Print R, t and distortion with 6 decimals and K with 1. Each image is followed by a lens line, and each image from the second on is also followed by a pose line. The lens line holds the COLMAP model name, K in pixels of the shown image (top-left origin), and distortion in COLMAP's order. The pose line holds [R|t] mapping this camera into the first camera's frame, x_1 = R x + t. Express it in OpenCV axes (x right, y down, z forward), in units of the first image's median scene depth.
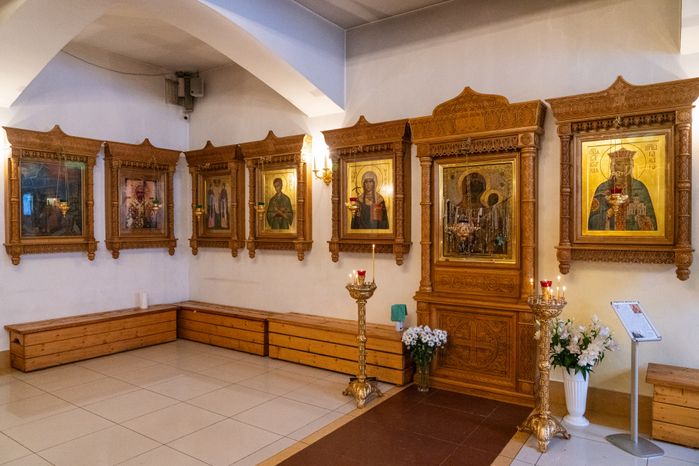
lens RADIAL K [[486.3, 0, 349.5], [0, 486.3, 233.0], [0, 0, 1]] dist [-0.005358, 0.000924]
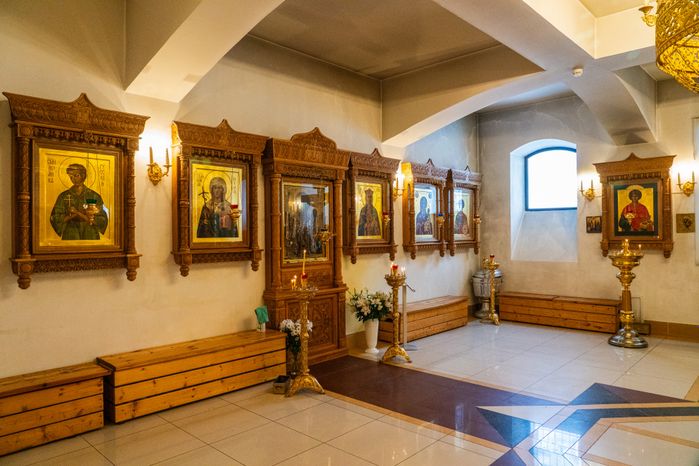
lens RADIAL K [[486.3, 0, 349.5], [0, 486.3, 233.0], [0, 0, 1]] dist [-0.005358, 0.000924]
pose [[0.142329, 0.001715, 0.989818, -0.854133], [0.021328, 0.999761, -0.004799, -0.006819], [-0.989590, 0.021794, 0.142258, 0.600871]]
